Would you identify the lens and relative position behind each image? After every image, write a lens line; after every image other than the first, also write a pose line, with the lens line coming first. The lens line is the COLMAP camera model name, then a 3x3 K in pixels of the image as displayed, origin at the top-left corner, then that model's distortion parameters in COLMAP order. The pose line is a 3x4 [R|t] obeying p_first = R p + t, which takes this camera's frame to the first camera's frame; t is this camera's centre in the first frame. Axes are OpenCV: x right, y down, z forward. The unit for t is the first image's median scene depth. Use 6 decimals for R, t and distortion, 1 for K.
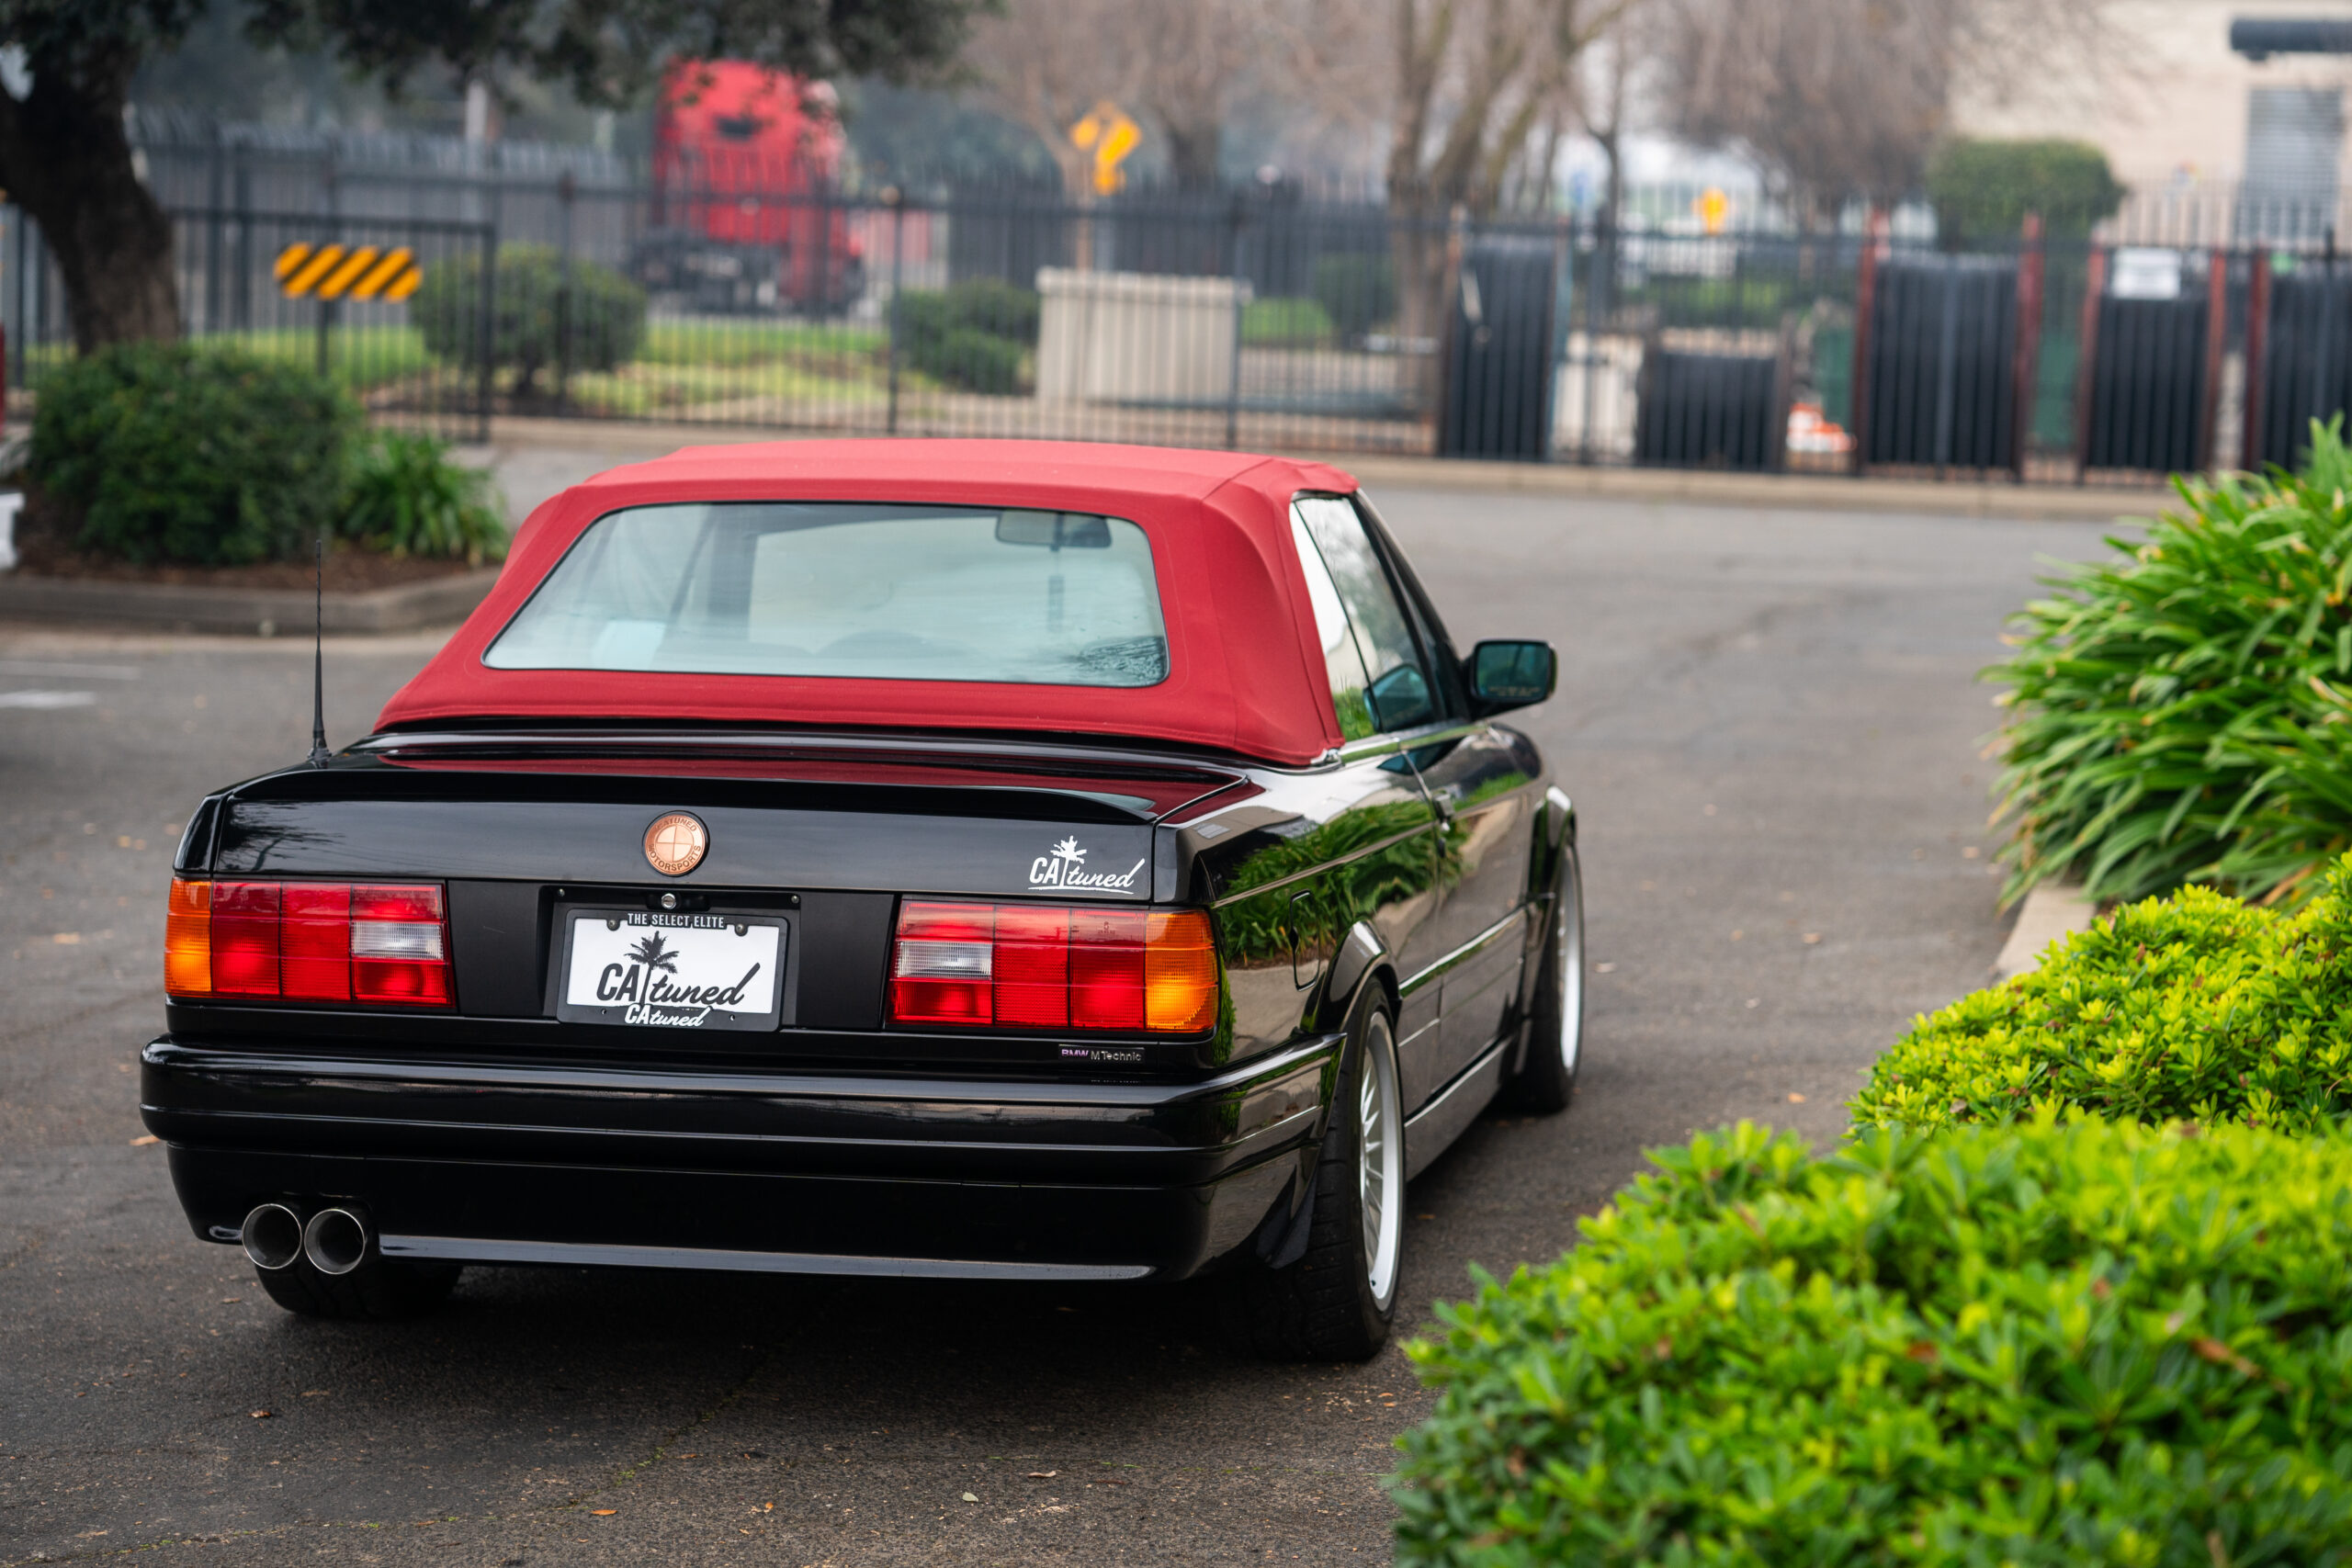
lens RADIAL K [[5594.2, 0, 1176.0], [0, 5594.2, 784.0], [0, 0, 1]] dist [0.128362, 0.220379]
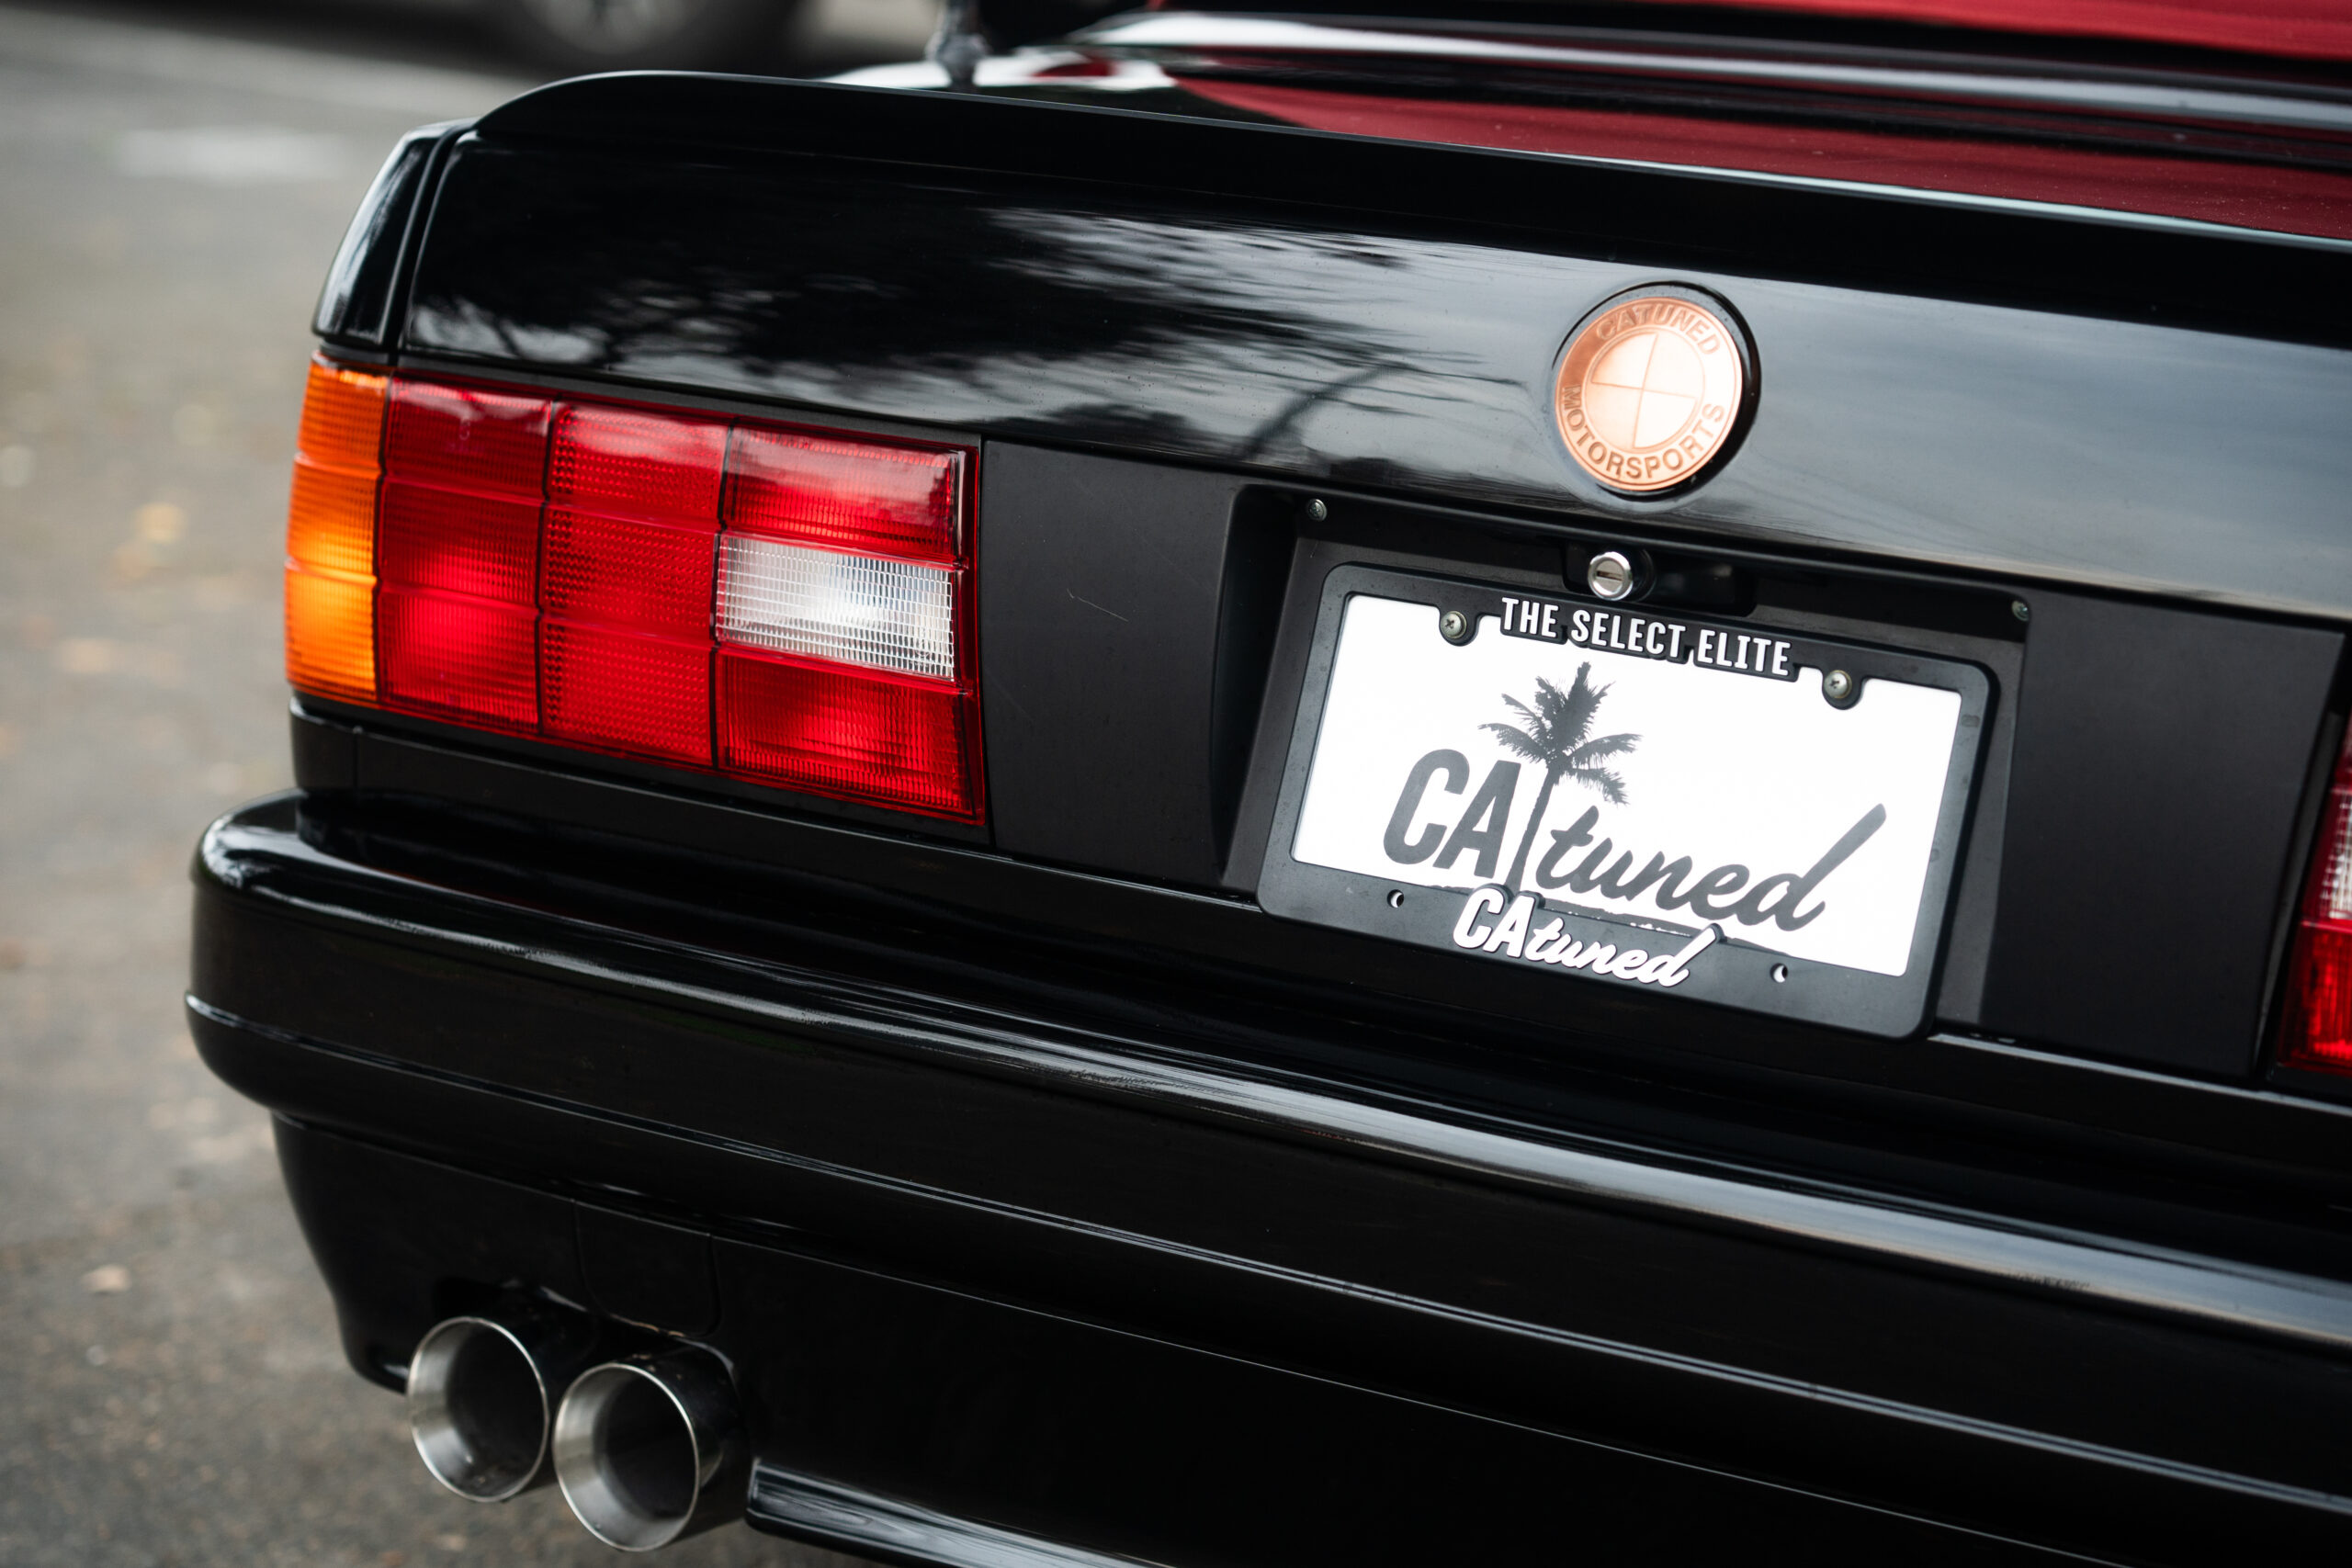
lens RADIAL K [[5594.2, 0, 1176.0], [0, 5594.2, 784.0], [0, 0, 1]] dist [0.128362, 0.220379]
pose [[0.943239, 0.110085, -0.313341, -0.015291], [-0.077054, 0.990262, 0.115951, -0.001578], [0.323054, -0.085225, 0.942535, 0.697020]]
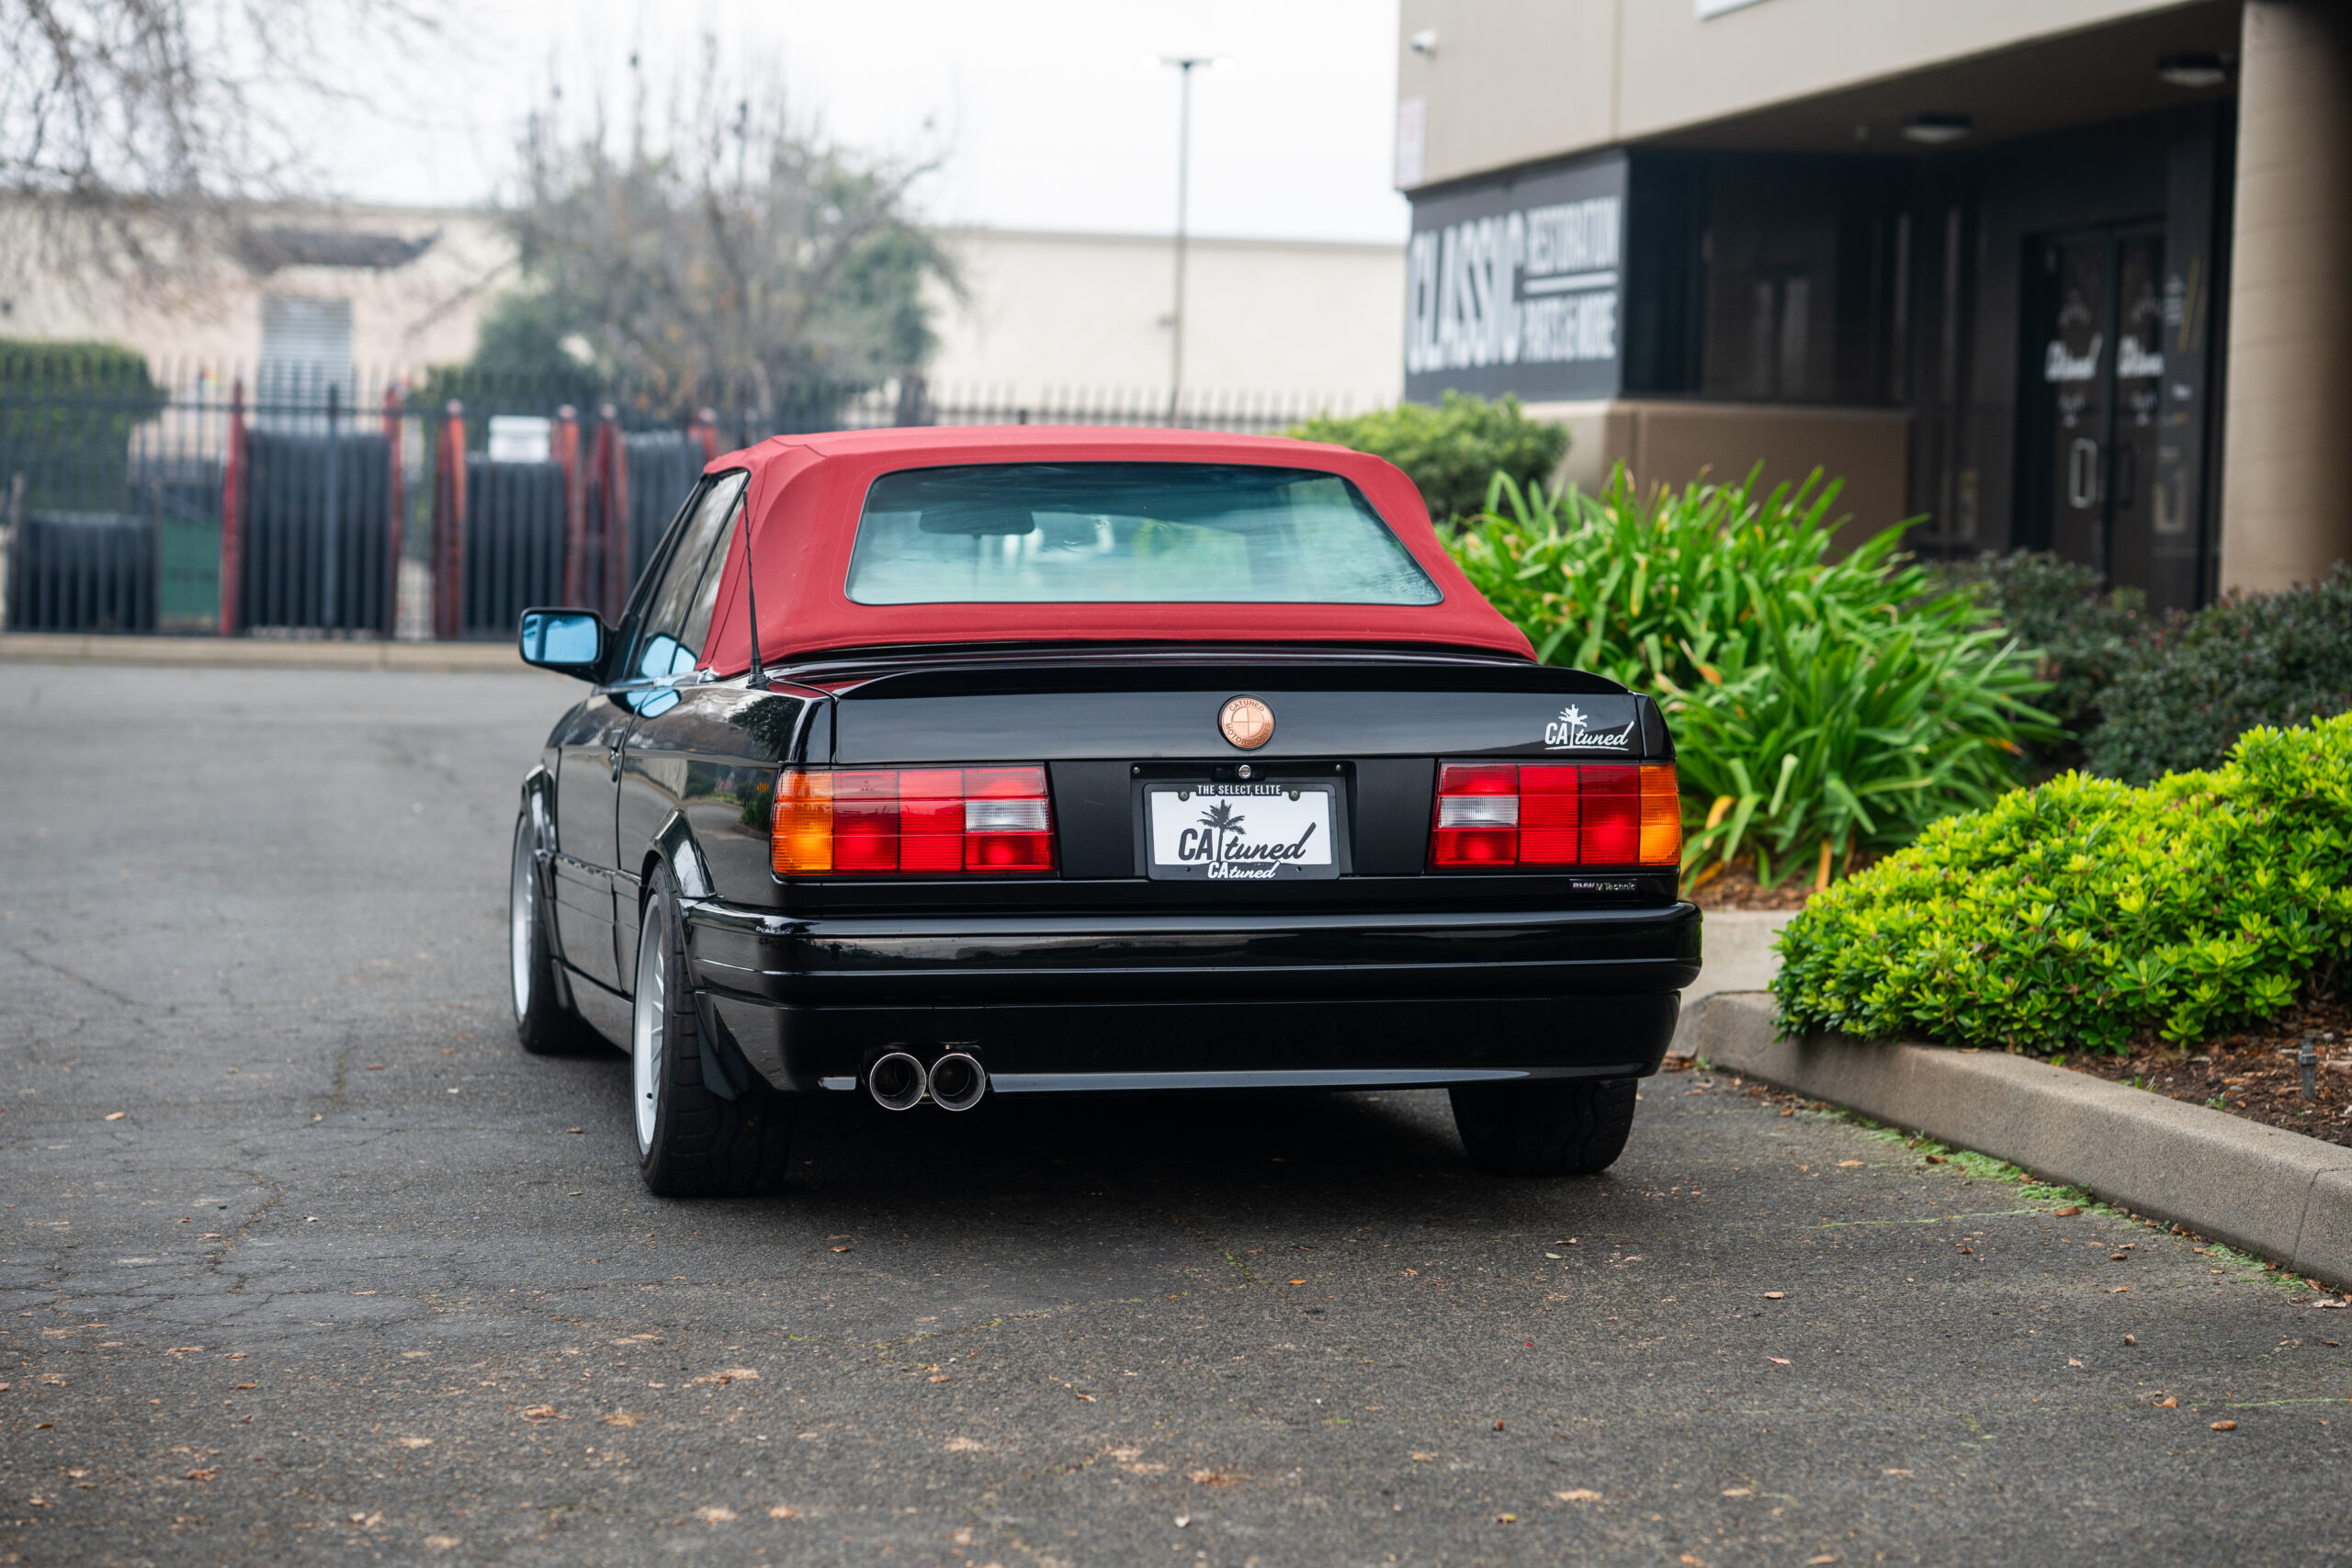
lens RADIAL K [[5594.2, 0, 1176.0], [0, 5594.2, 784.0], [0, 0, 1]] dist [0.128362, 0.220379]
pose [[0.926857, -0.029798, 0.374229, -0.537763], [0.044792, 0.998502, -0.031430, 0.059220], [-0.372732, 0.045894, 0.926803, -0.076162]]
